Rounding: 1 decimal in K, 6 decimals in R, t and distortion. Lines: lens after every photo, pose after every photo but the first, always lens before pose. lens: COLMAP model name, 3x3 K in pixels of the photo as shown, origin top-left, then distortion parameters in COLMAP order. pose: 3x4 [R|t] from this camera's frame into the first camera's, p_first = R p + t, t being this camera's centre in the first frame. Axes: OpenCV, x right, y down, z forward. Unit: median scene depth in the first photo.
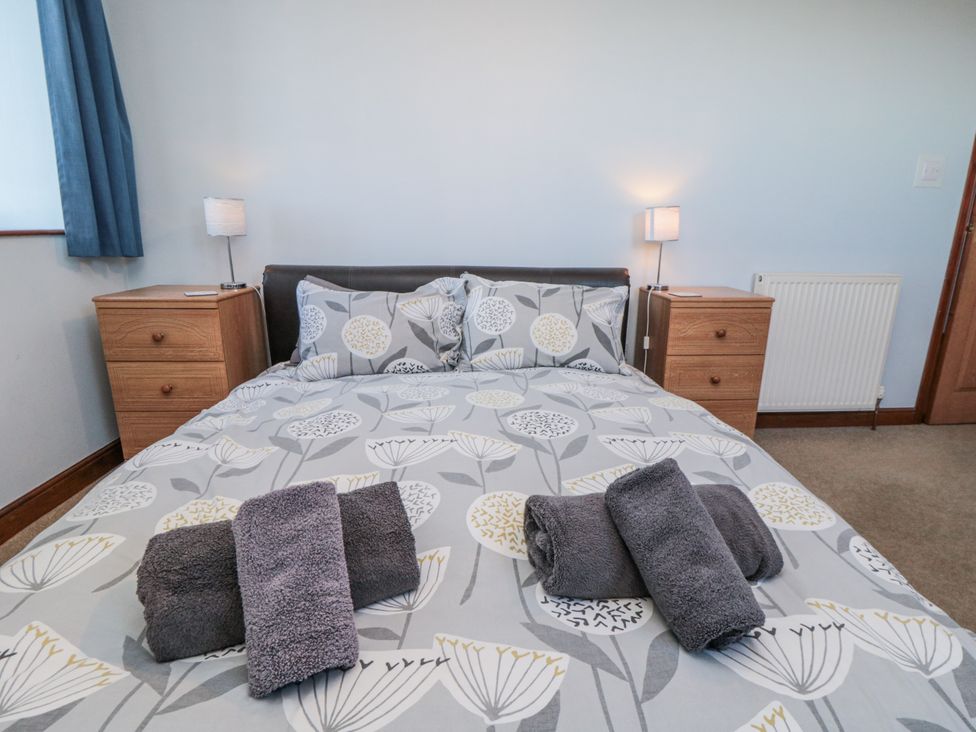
lens RADIAL K [[504.8, 0, 488.0], [0, 504.8, 366.0], [0, 0, 1]] dist [0.027157, -0.000817]
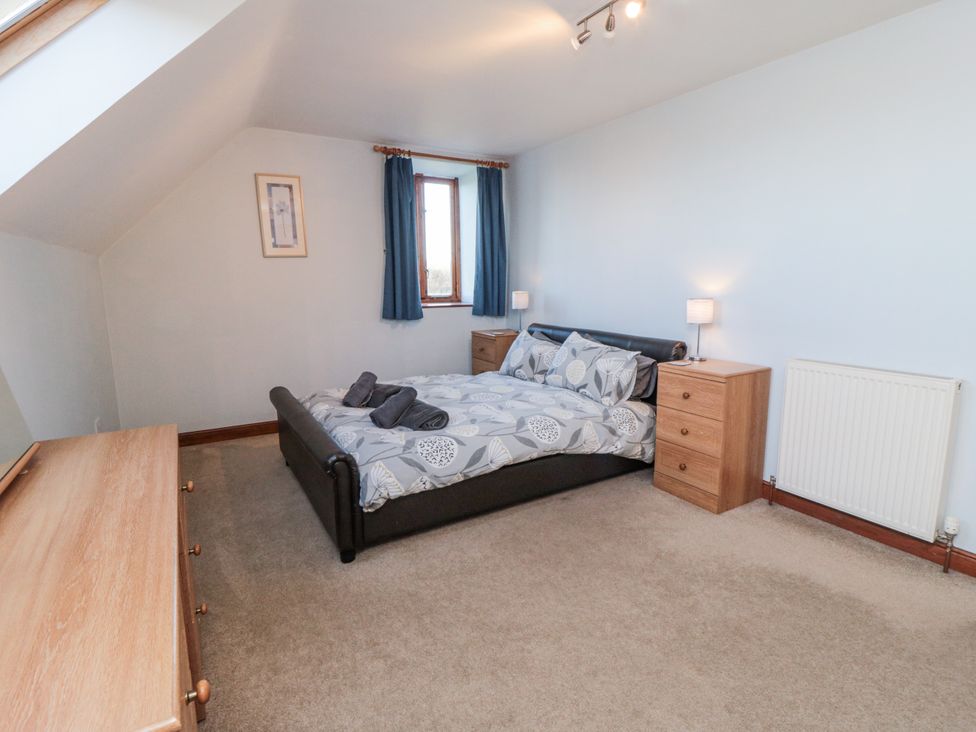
lens RADIAL K [[537.4, 0, 488.0], [0, 537.4, 366.0], [0, 0, 1]] dist [0.000675, -0.000813]
pose [[0.436361, 0.141940, -0.888506, 1.618322], [-0.218937, 0.974550, 0.048162, -0.104983], [0.872729, 0.173511, 0.456331, -0.107774]]
